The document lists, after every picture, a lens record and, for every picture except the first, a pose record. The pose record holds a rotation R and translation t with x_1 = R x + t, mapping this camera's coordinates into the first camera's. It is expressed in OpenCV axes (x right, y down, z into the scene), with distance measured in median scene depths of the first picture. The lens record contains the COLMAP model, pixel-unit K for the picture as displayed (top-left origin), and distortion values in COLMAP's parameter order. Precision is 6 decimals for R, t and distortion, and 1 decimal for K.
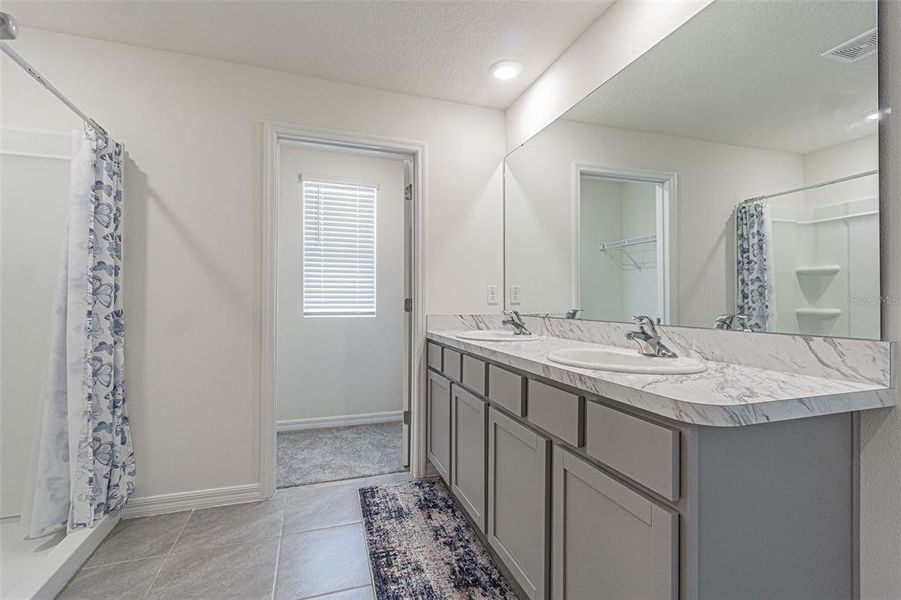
lens RADIAL K [[394.0, 0, 446.3], [0, 394.0, 293.6], [0, 0, 1]] dist [-0.001840, -0.000046]
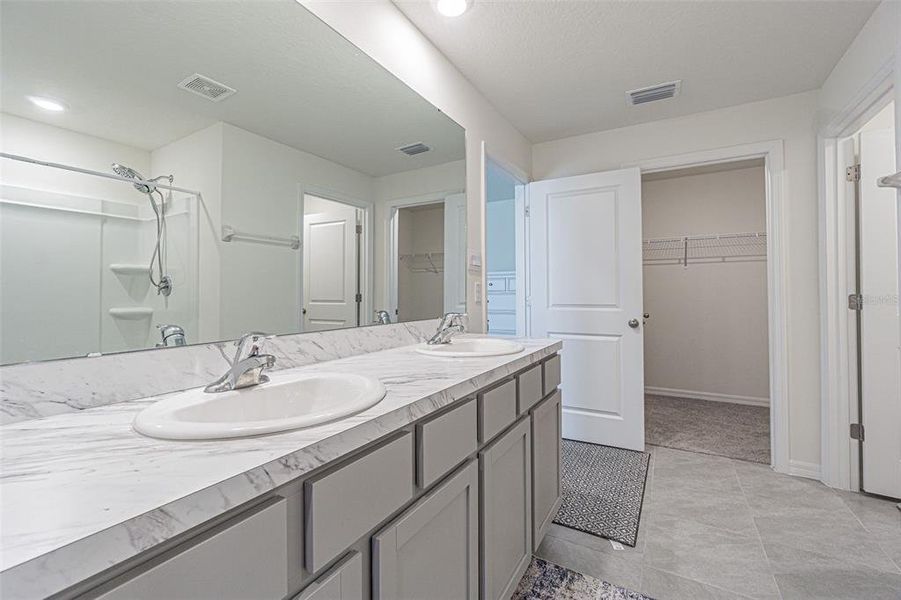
lens RADIAL K [[394.0, 0, 446.3], [0, 394.0, 293.6], [0, 0, 1]] dist [-0.001840, -0.000046]
pose [[-0.653113, 0.005667, 0.757239, -0.282110], [-0.001846, 0.999957, -0.009076, 0.020073], [-0.757258, -0.007326, -0.653075, 1.478272]]
